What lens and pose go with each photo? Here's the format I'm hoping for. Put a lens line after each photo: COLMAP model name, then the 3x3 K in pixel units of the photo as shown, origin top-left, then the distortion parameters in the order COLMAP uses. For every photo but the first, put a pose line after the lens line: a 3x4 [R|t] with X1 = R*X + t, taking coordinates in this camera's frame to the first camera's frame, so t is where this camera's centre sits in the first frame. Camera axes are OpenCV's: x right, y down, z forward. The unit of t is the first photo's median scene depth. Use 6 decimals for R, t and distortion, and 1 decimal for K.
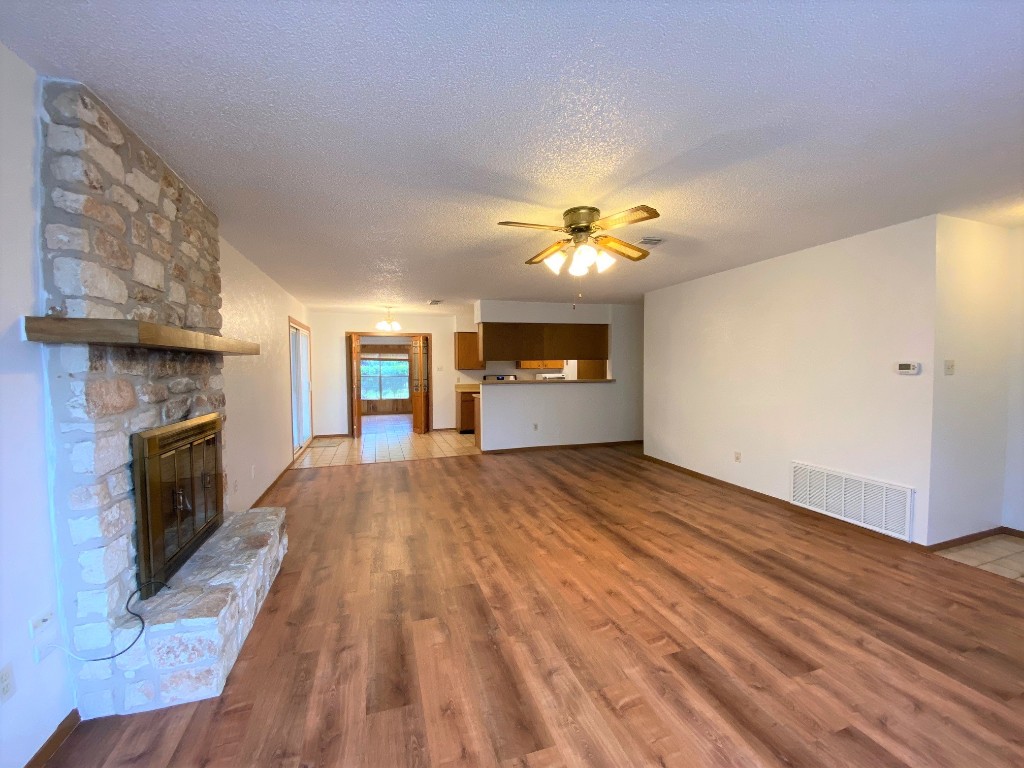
lens RADIAL K [[420.8, 0, 512.0], [0, 420.8, 384.0], [0, 0, 1]] dist [0.025894, -0.027004]
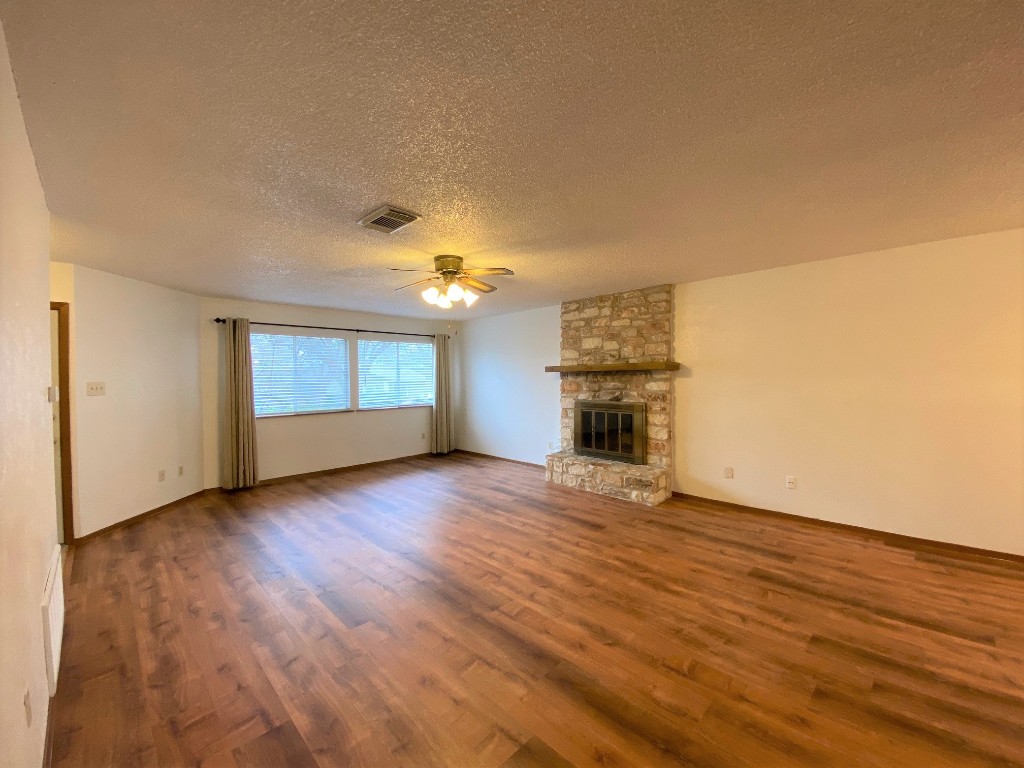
lens RADIAL K [[414.6, 0, 512.0], [0, 414.6, 384.0], [0, 0, 1]] dist [0.047815, -0.036155]
pose [[-0.896109, 0.028310, -0.442929, 0.491405], [0.002377, 0.998255, 0.058995, -0.099414], [0.443827, 0.051813, -0.894613, 1.969351]]
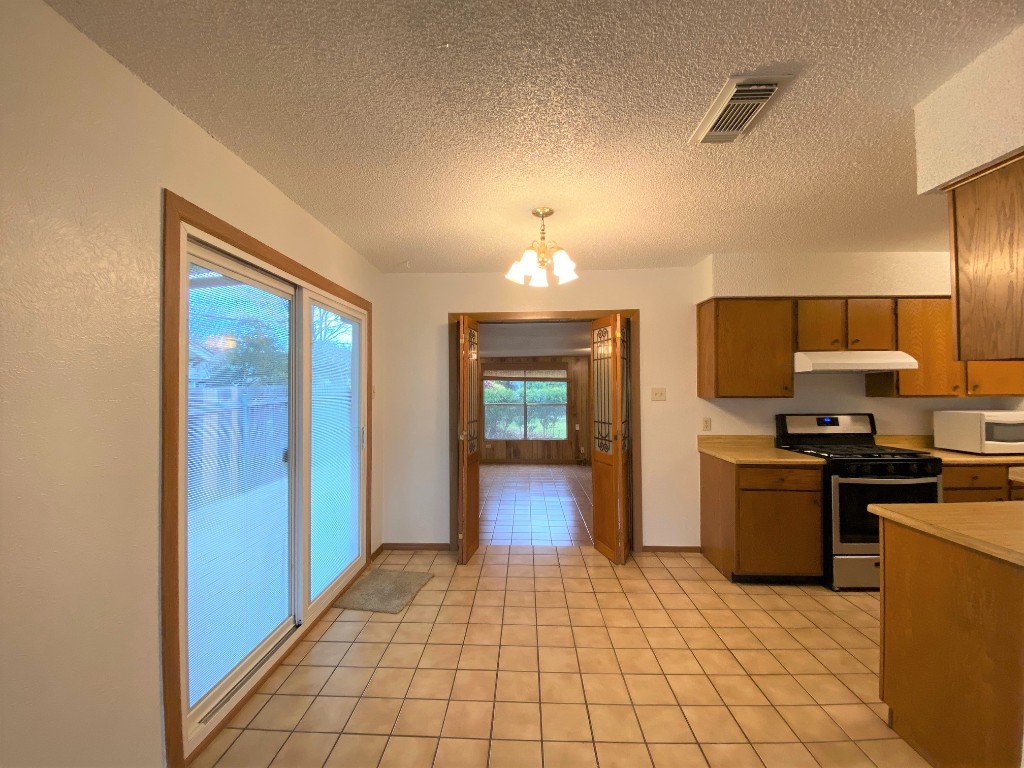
lens RADIAL K [[414.6, 0, 512.0], [0, 414.6, 384.0], [0, 0, 1]] dist [0.047815, -0.036155]
pose [[0.942103, -0.006514, -0.335260, -0.445221], [-0.011462, 0.998601, -0.051612, -0.064669], [0.335127, 0.052466, 0.940711, 1.492678]]
